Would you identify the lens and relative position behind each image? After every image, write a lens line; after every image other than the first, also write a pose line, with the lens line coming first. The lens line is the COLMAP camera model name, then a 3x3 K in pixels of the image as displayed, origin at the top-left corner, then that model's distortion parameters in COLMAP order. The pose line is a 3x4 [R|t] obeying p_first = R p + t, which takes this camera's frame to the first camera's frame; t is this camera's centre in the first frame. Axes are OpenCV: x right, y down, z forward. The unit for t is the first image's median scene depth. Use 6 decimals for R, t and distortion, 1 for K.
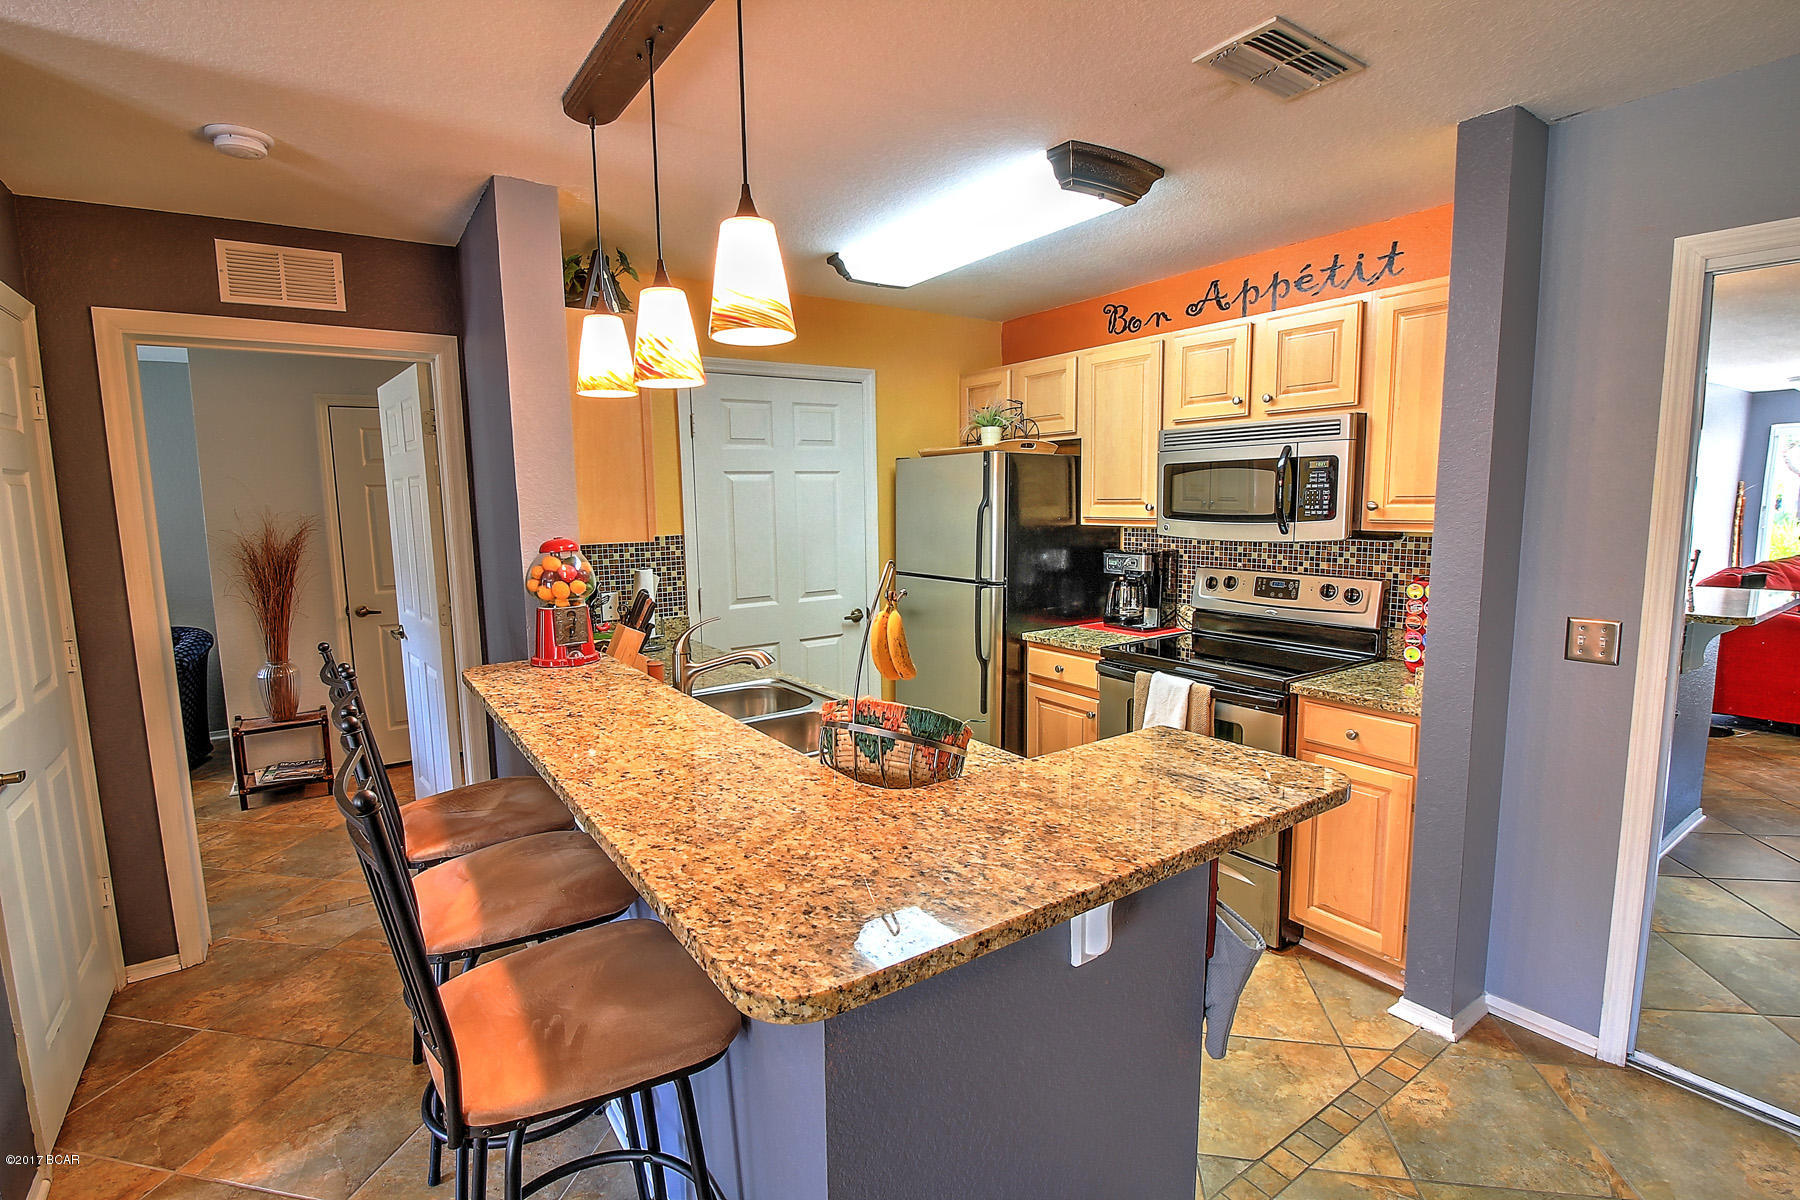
lens RADIAL K [[837.0, 0, 890.5], [0, 837.0, 600.9], [0, 0, 1]] dist [-0.004548, -0.005923]
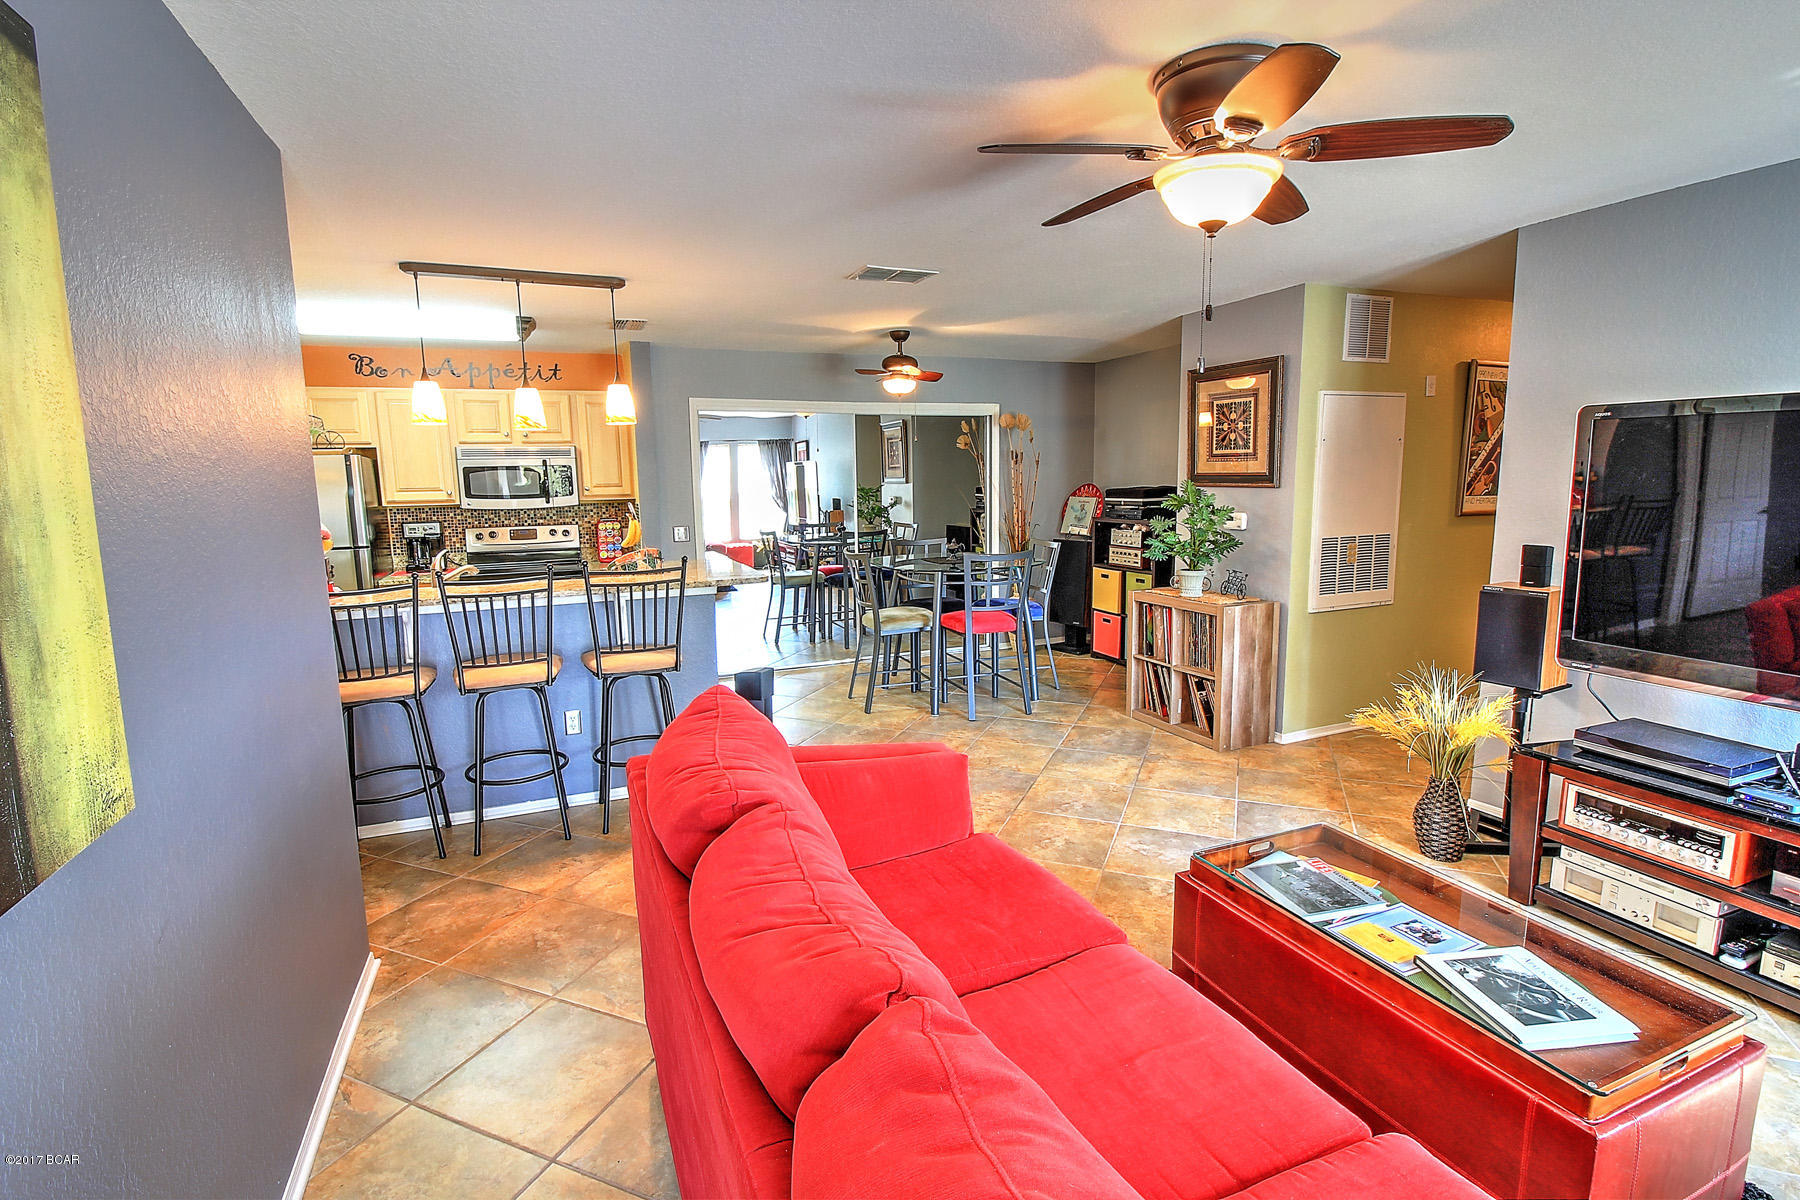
lens RADIAL K [[837.0, 0, 891.8], [0, 837.0, 609.1], [0, 0, 1]] dist [-0.004548, -0.005923]
pose [[0.212010, -0.140396, 0.967130, -1.366081], [0.136887, 0.984137, 0.112857, 0.058096], [-0.967633, 0.108460, 0.227865, -0.240360]]
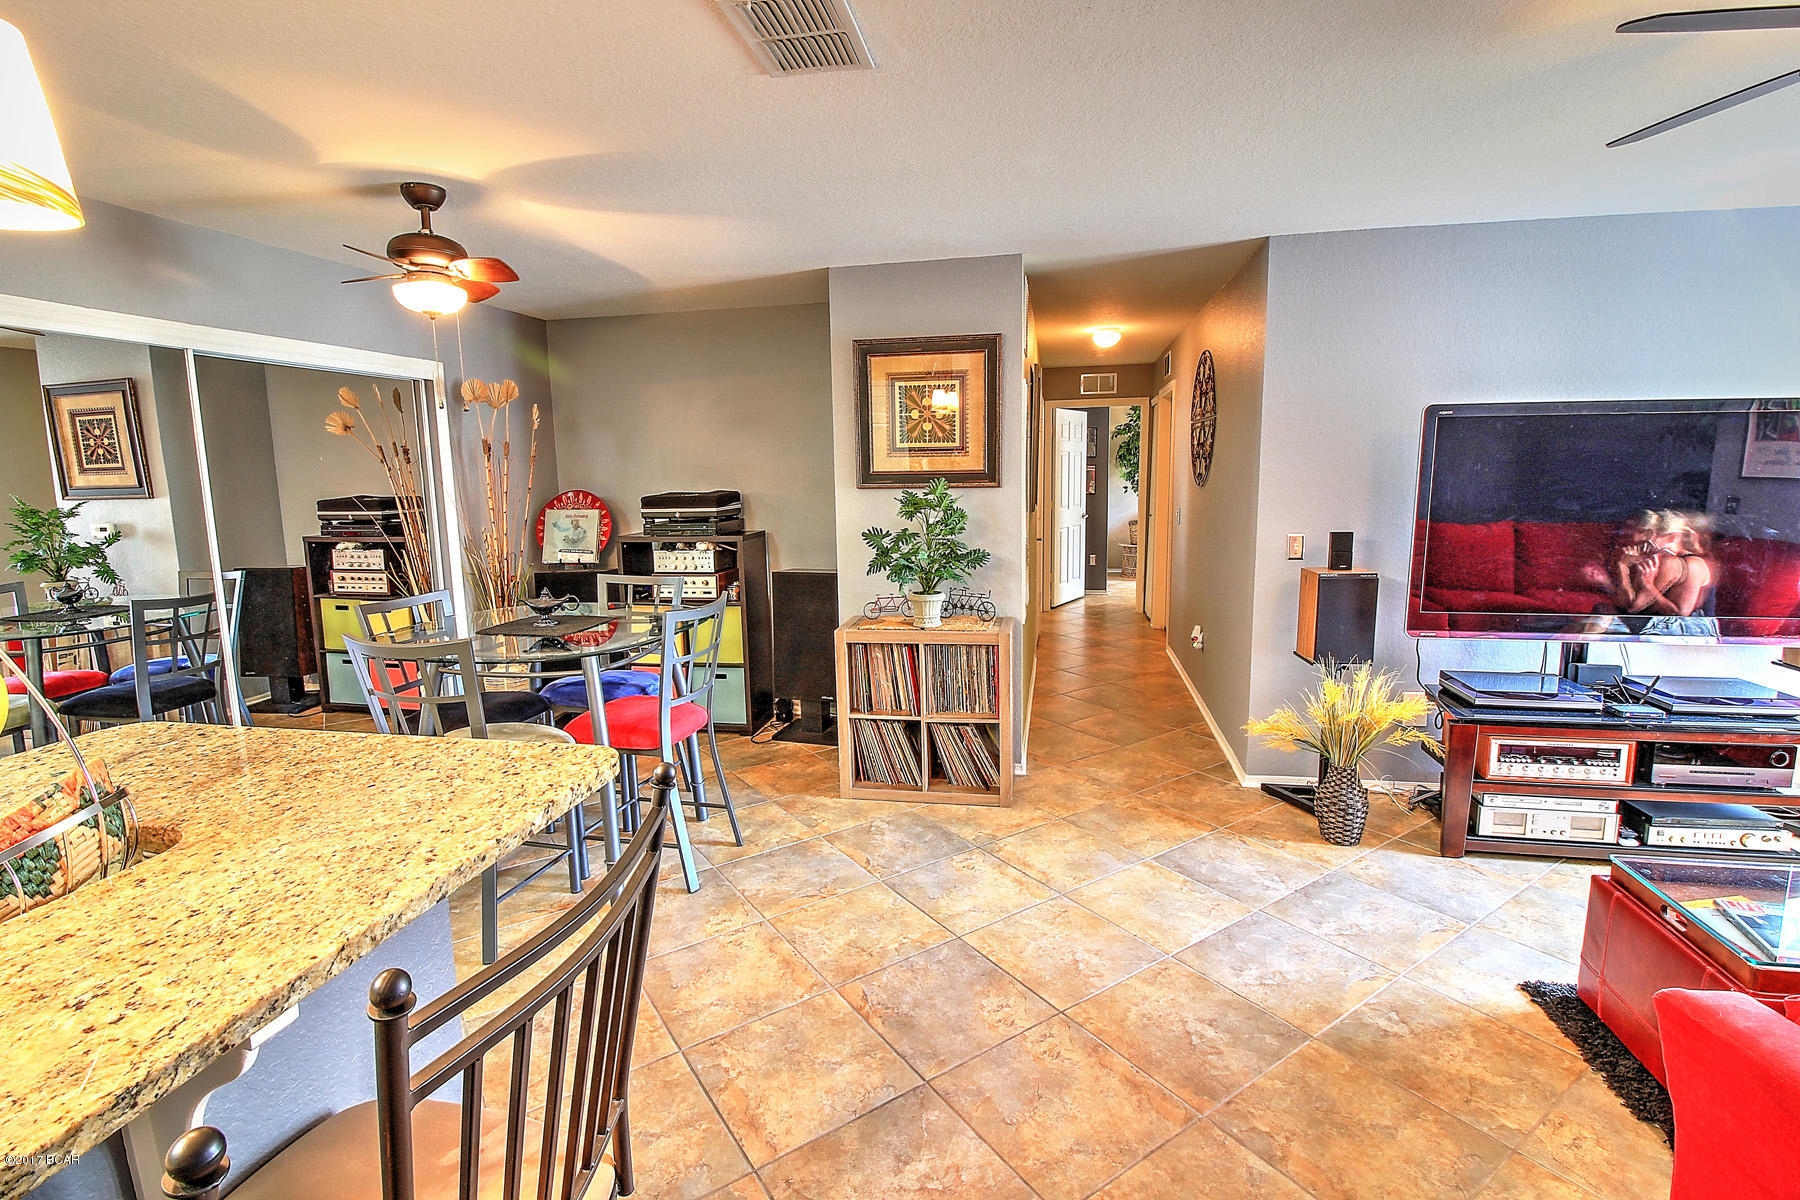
lens RADIAL K [[837.0, 0, 886.5], [0, 837.0, 596.7], [0, 0, 1]] dist [-0.004548, -0.005923]
pose [[-0.696513, -0.078370, 0.713252, -0.501982], [0.122705, 0.966367, 0.226006, -0.049023], [-0.706975, 0.244935, -0.663471, 0.478068]]
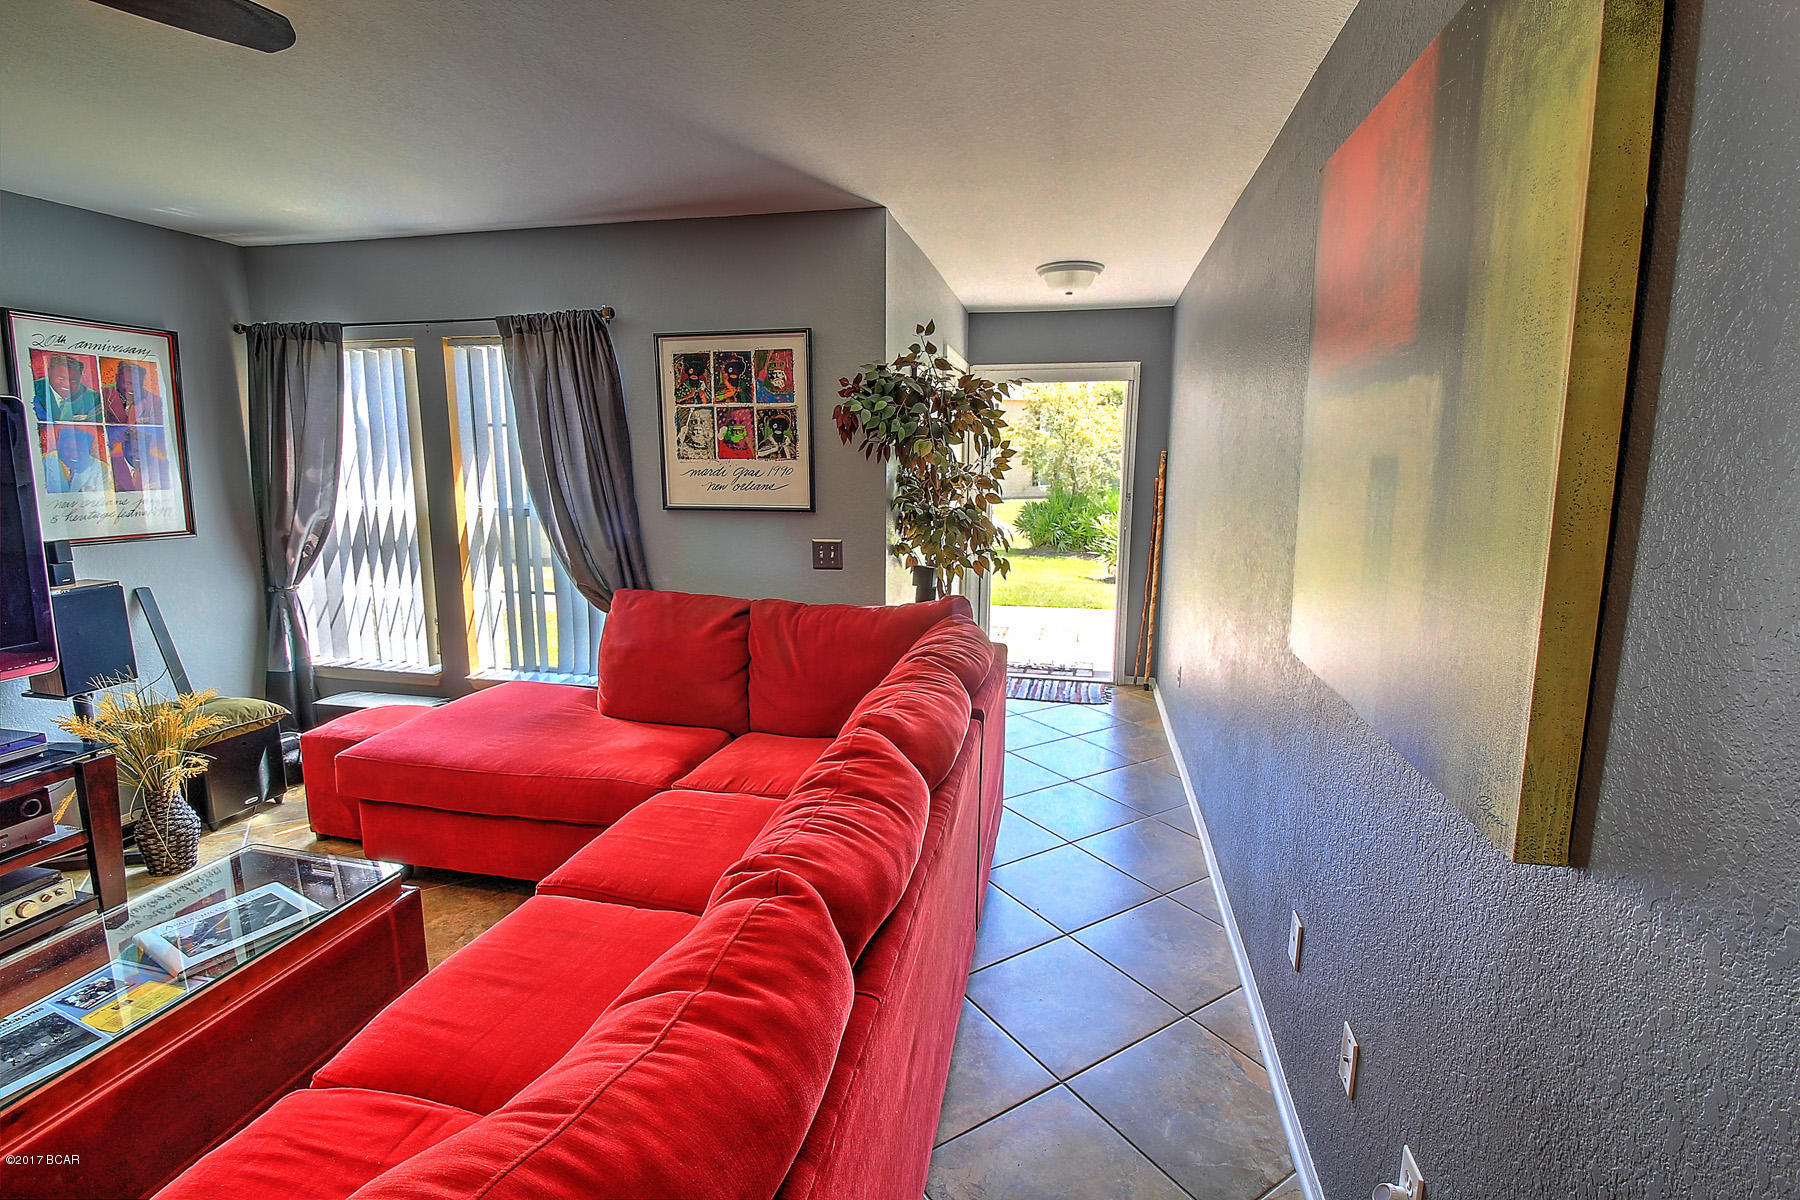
lens RADIAL K [[837.0, 0, 896.2], [0, 837.0, 587.7], [0, 0, 1]] dist [-0.004548, -0.005923]
pose [[-0.724987, 0.122706, -0.677744, -0.668736], [-0.075426, 0.963940, 0.255206, -0.020568], [0.684620, 0.236140, -0.689589, 0.272128]]
